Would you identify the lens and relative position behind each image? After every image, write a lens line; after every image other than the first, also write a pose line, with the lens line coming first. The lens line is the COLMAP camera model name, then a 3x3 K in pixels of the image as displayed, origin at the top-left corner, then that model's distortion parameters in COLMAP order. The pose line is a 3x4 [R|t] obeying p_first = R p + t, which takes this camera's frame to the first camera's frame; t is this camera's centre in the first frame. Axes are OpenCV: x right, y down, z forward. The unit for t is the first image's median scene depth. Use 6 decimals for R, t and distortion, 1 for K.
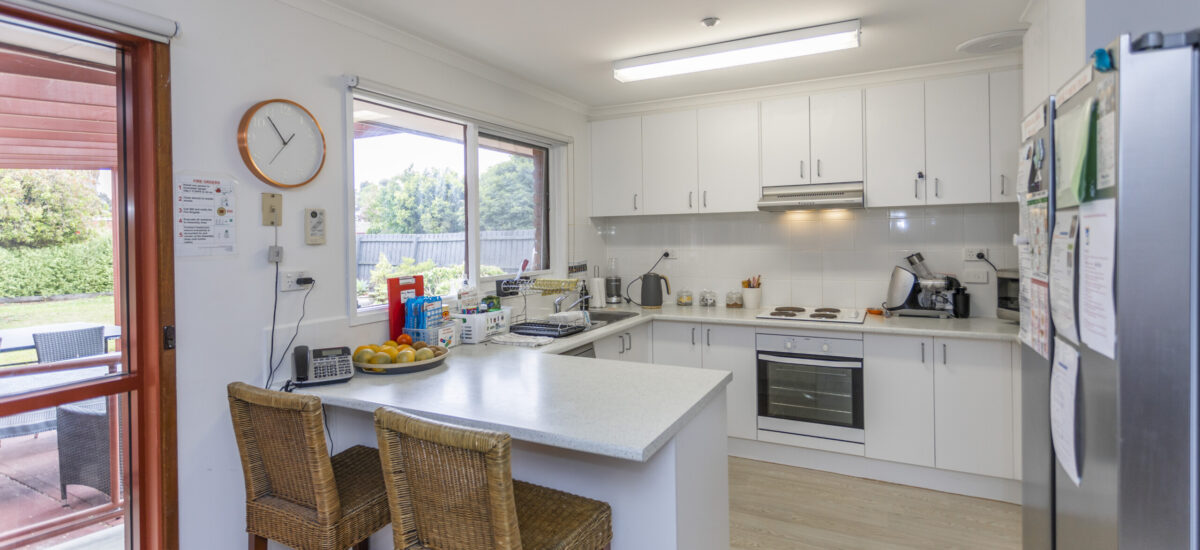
lens RADIAL K [[567.0, 0, 583.2], [0, 567.0, 240.5], [0, 0, 1]] dist [0.003104, 0.000563]
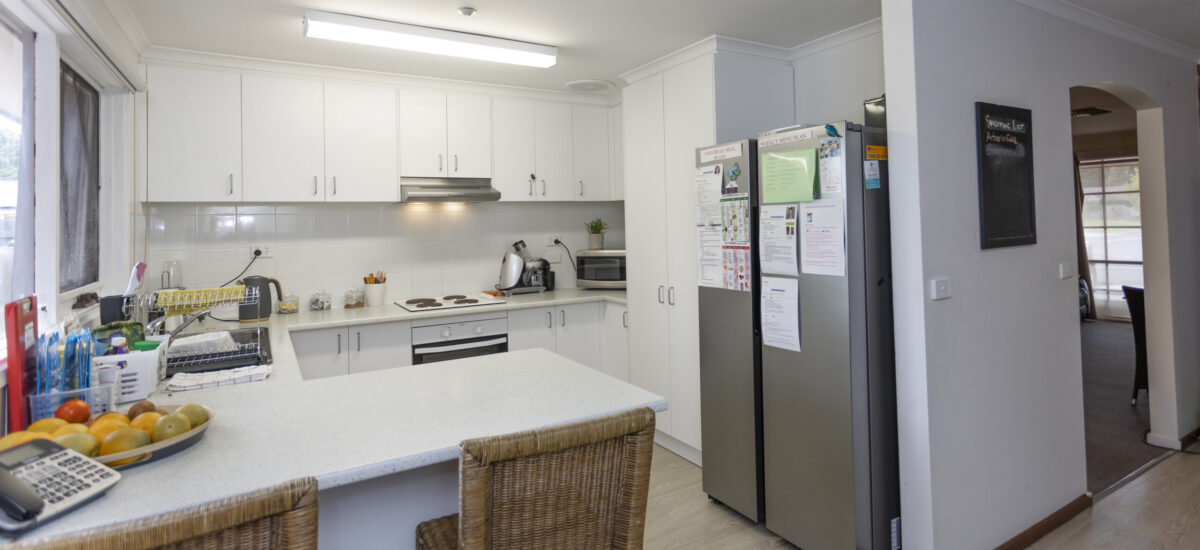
lens RADIAL K [[596.5, 0, 616.6], [0, 596.5, 211.7], [0, 0, 1]] dist [-0.000278, 0.000037]
pose [[0.501040, 0.022042, 0.865143, -0.415014], [0.020885, 0.999076, -0.037550, 0.012382], [-0.865172, 0.036883, 0.500117, 0.189901]]
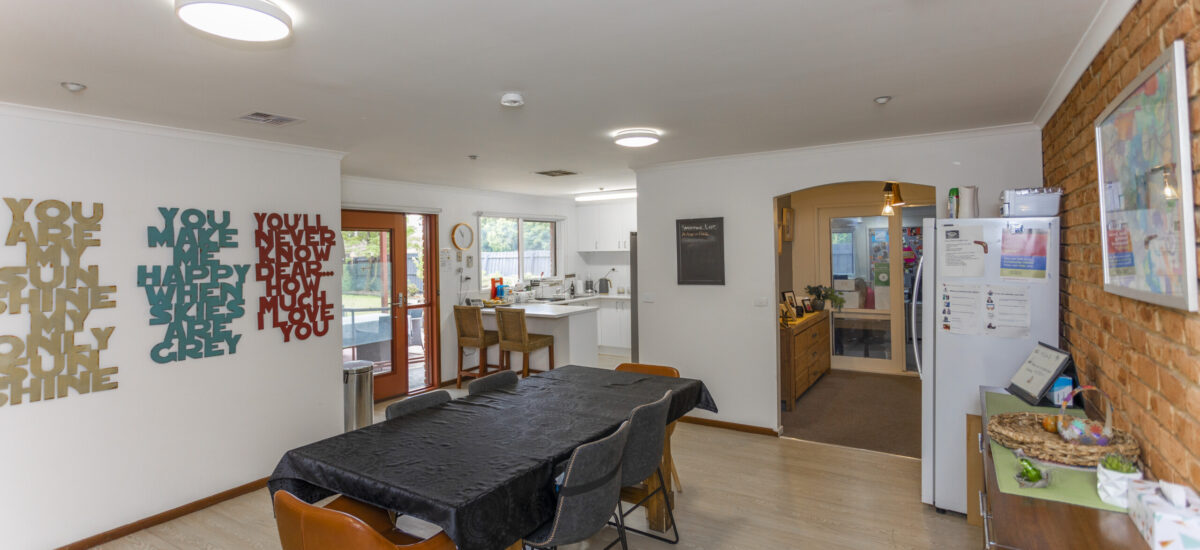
lens RADIAL K [[569.3, 0, 597.6], [0, 569.3, 258.4], [0, 0, 1]] dist [-0.000101, 0.000383]
pose [[0.996610, -0.002760, -0.082226, 0.335621], [0.003608, 0.999942, 0.010168, -0.048116], [0.082193, -0.010430, 0.996562, -1.423540]]
